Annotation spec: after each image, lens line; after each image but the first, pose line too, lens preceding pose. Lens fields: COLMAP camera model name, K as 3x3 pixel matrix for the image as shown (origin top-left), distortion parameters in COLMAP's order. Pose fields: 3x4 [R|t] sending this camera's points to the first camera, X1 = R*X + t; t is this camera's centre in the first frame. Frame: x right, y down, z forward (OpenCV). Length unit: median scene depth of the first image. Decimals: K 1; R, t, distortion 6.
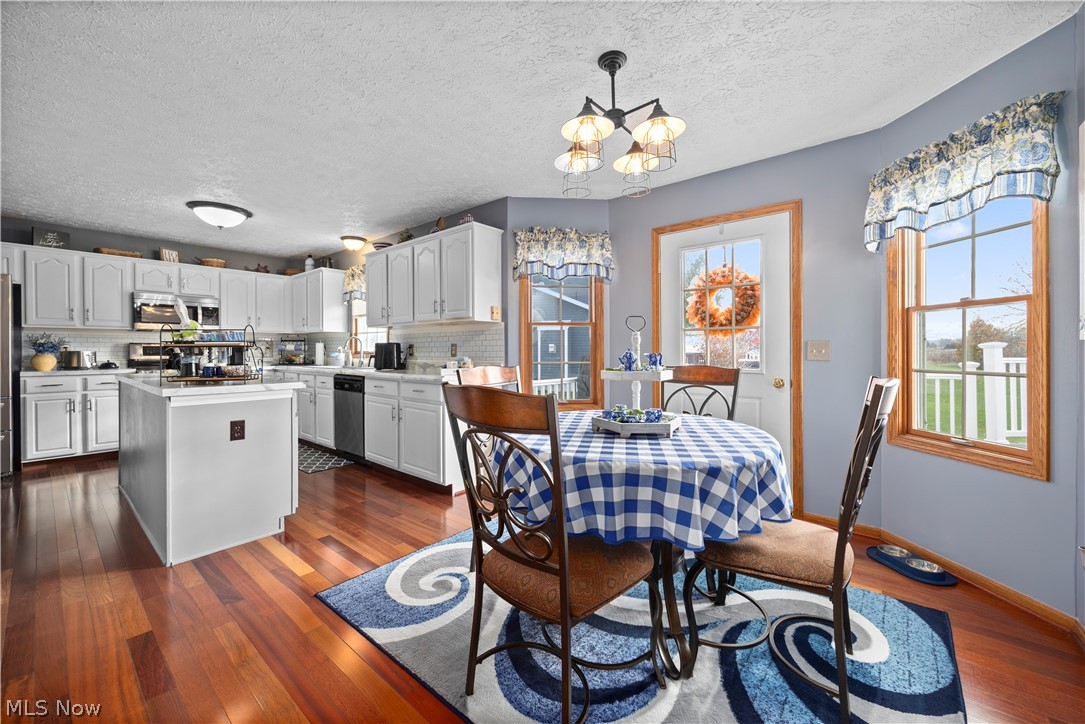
lens RADIAL K [[421.4, 0, 542.9], [0, 421.4, 355.0], [0, 0, 1]] dist [-0.000375, -0.000049]
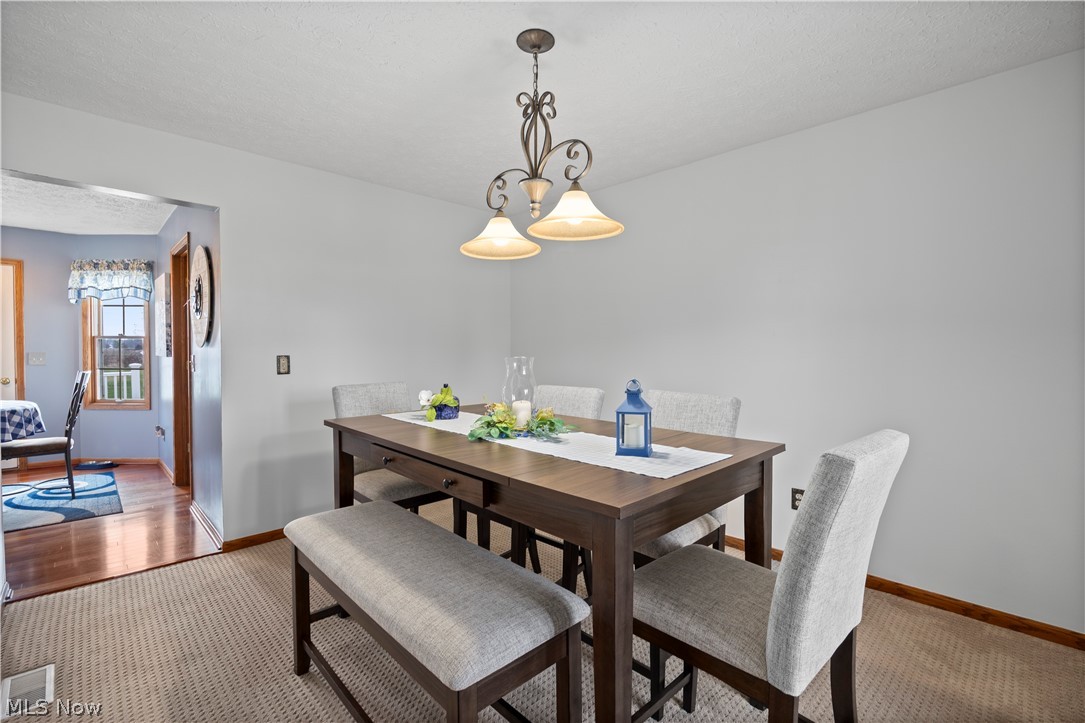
lens RADIAL K [[476.7, 0, 537.7], [0, 476.7, 357.9], [0, 0, 1]] dist [-0.009287, -0.000285]
pose [[0.104062, -0.009311, 0.994527, -1.209234], [0.005859, 0.999945, 0.008749, -0.024065], [-0.994554, 0.004916, 0.104111, -1.401427]]
